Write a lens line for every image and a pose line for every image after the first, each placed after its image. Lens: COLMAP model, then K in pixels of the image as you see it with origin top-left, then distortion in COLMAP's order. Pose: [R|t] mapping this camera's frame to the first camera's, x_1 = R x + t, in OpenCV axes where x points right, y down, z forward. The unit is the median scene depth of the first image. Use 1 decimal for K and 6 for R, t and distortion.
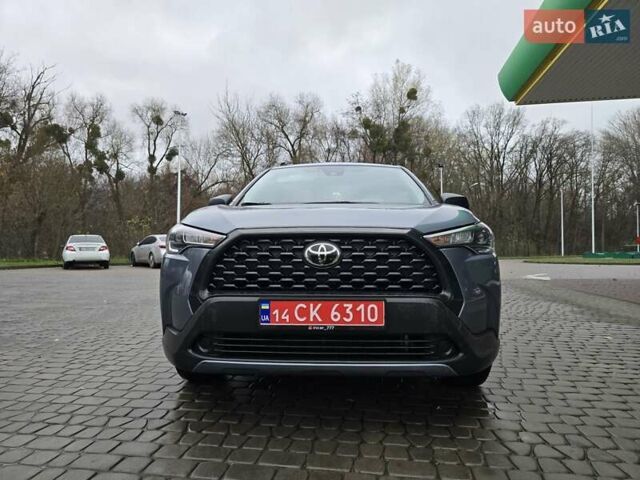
lens RADIAL K [[439.2, 0, 325.4], [0, 439.2, 236.0], [0, 0, 1]] dist [0.052700, -0.053384]
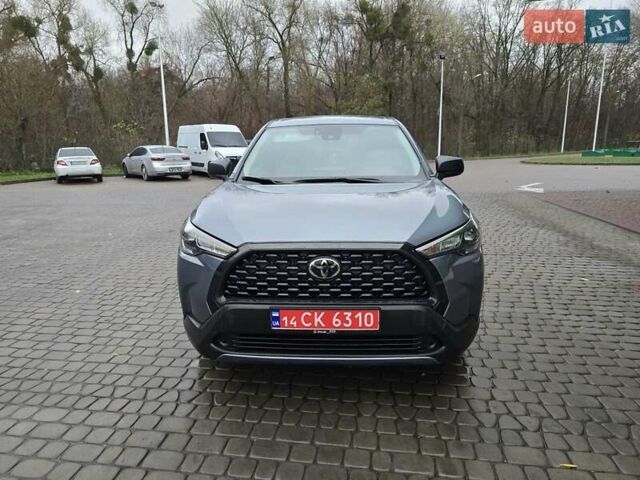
lens RADIAL K [[442.7, 0, 318.7], [0, 442.7, 240.7], [0, 0, 1]] dist [0.051609, -0.047302]
pose [[0.999893, -0.014373, -0.002763, -0.010150], [0.014617, 0.970902, 0.239032, -0.171476], [-0.000753, -0.239047, 0.971008, -0.045617]]
